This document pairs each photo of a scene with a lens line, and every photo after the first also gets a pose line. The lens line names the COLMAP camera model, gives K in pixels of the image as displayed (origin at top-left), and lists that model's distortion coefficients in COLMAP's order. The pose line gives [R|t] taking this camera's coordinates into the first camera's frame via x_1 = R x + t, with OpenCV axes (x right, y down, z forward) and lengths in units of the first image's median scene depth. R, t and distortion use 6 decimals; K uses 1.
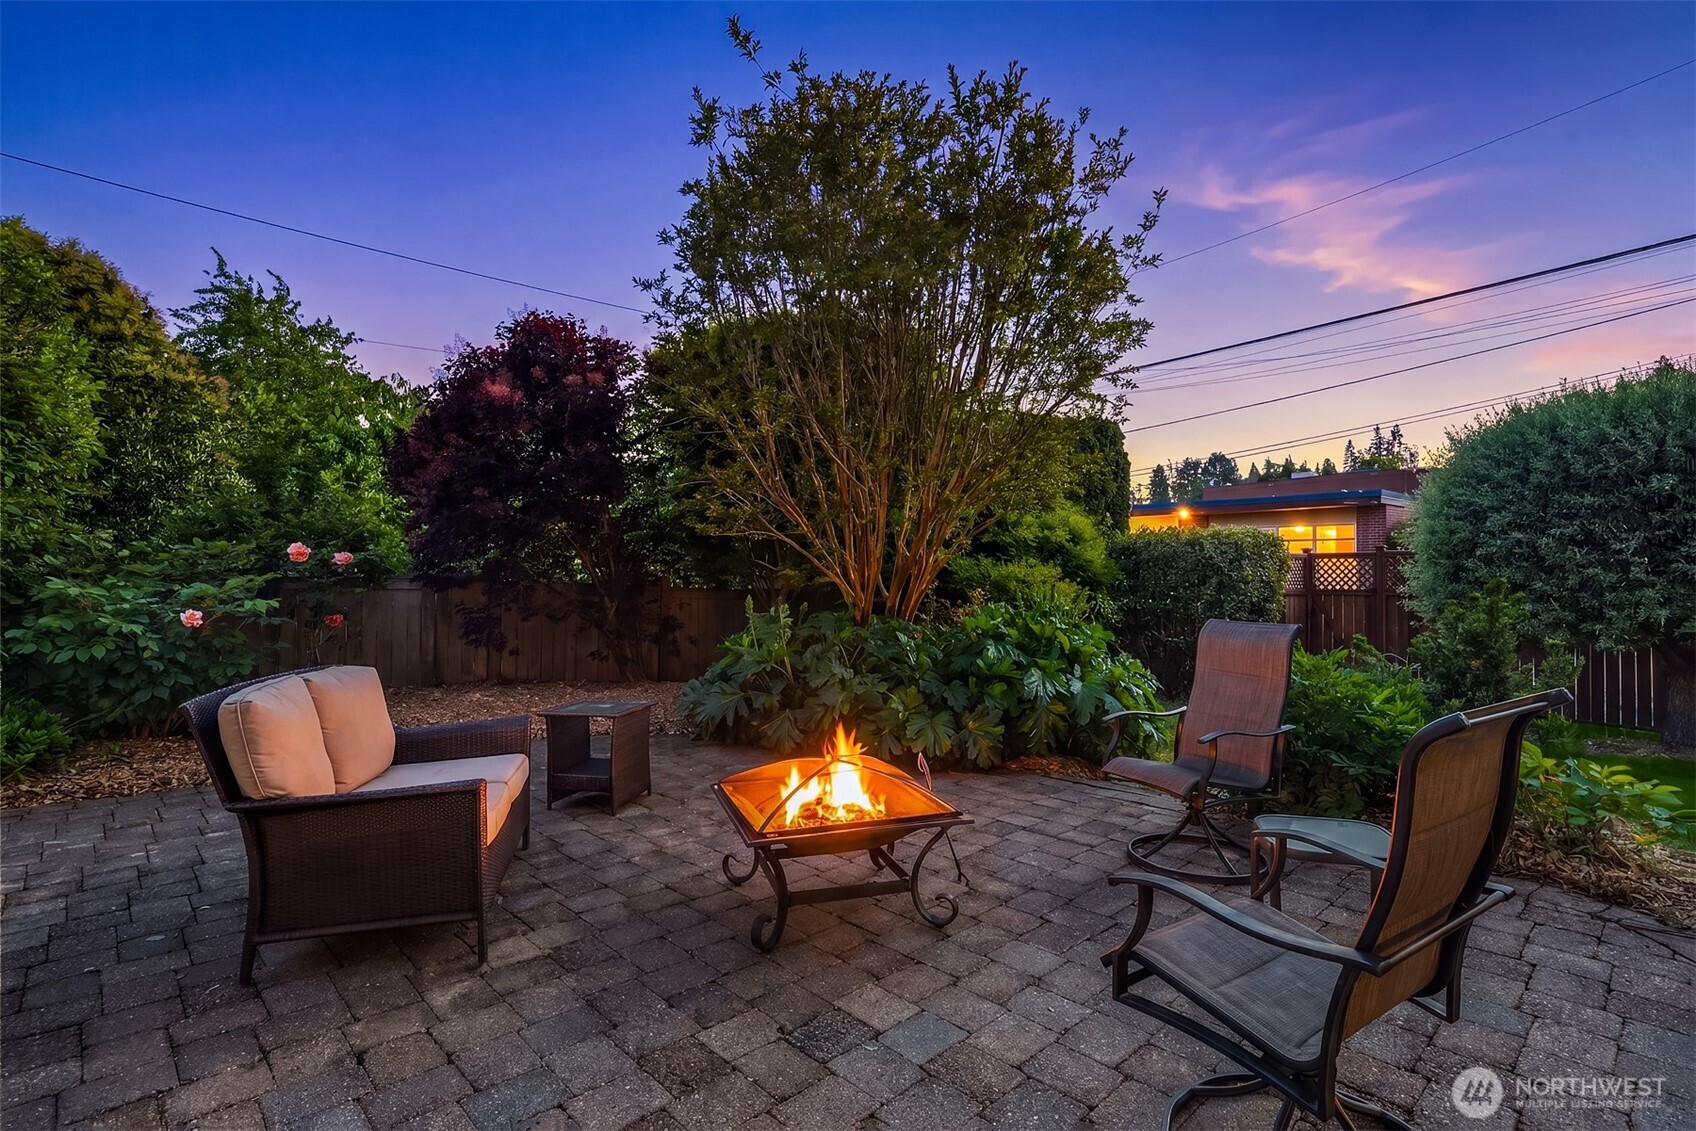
lens RADIAL K [[850.4, 0, 853.7], [0, 850.4, 556.0], [0, 0, 1]] dist [0.035848, -0.035564]
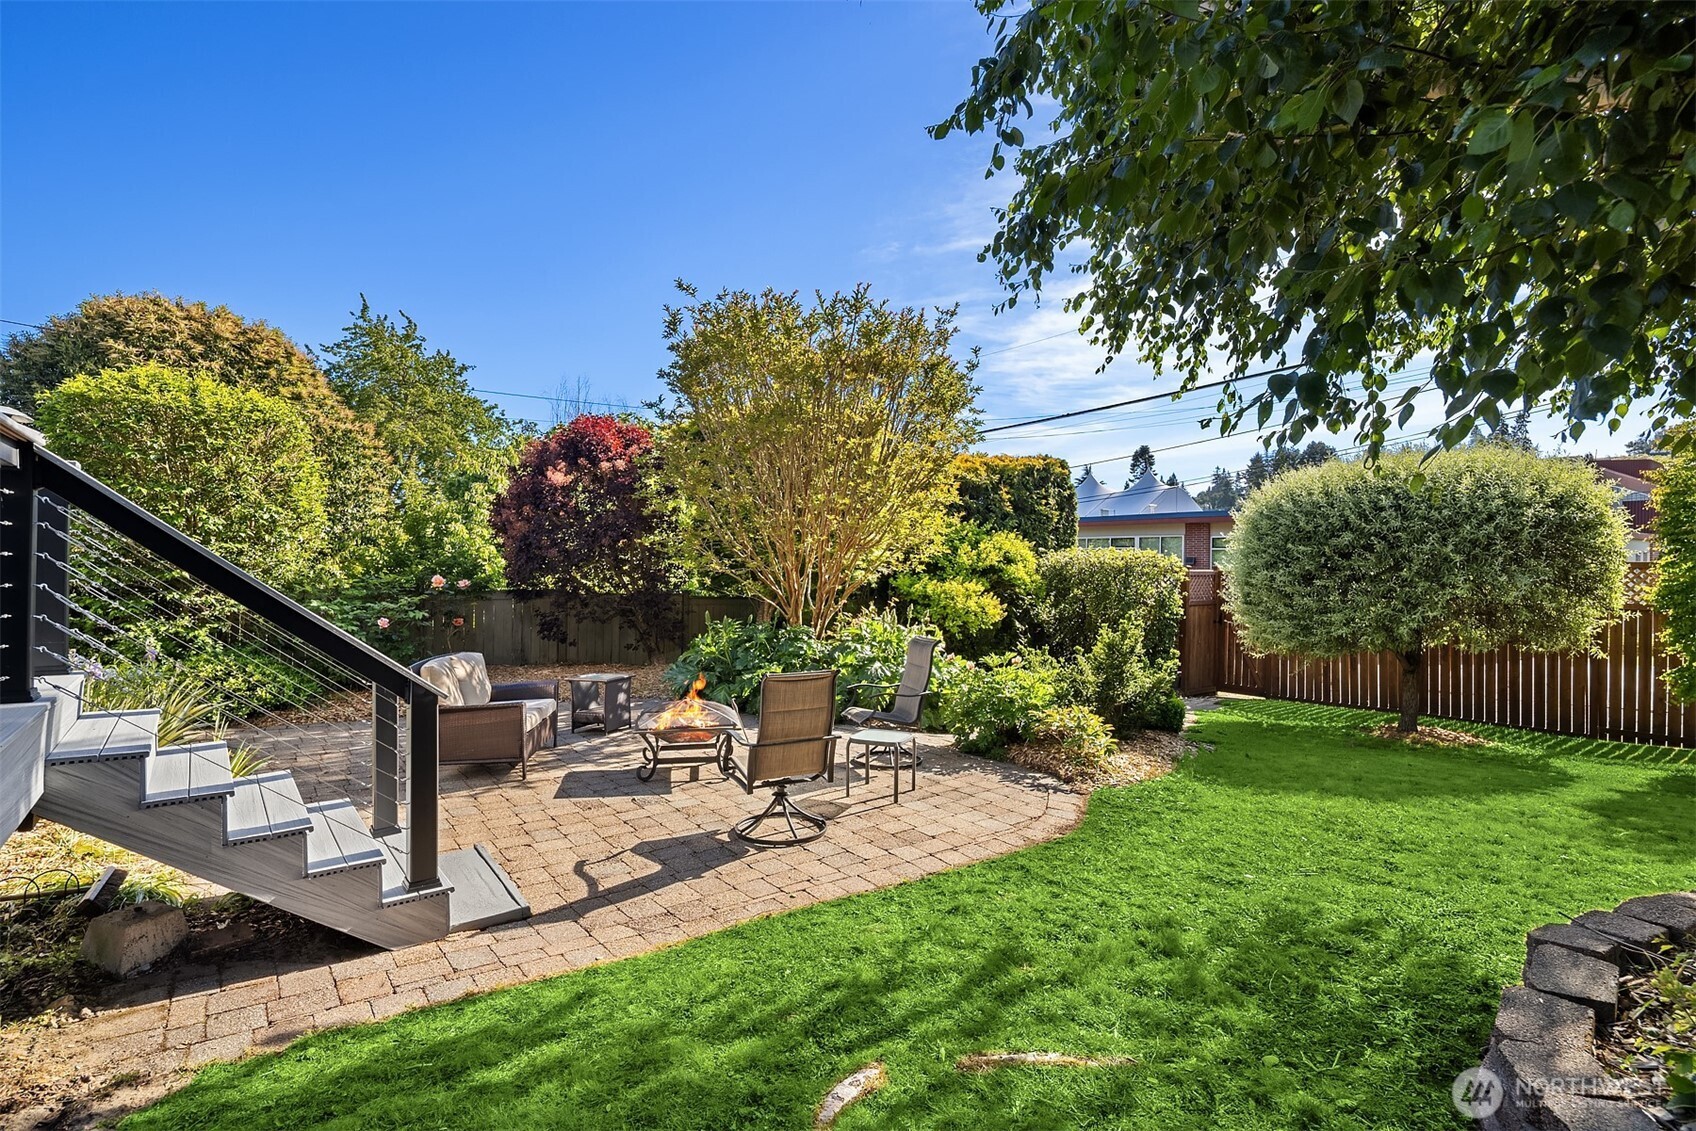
lens RADIAL K [[846.8, 0, 848.0], [0, 846.8, 565.5], [0, 0, 1]] dist [-0.001589, 0.000020]
pose [[0.994315, 0.006791, -0.106266, 0.275092], [-0.004664, 0.999784, 0.020250, -0.065133], [0.106381, -0.019639, 0.994131, -0.476443]]
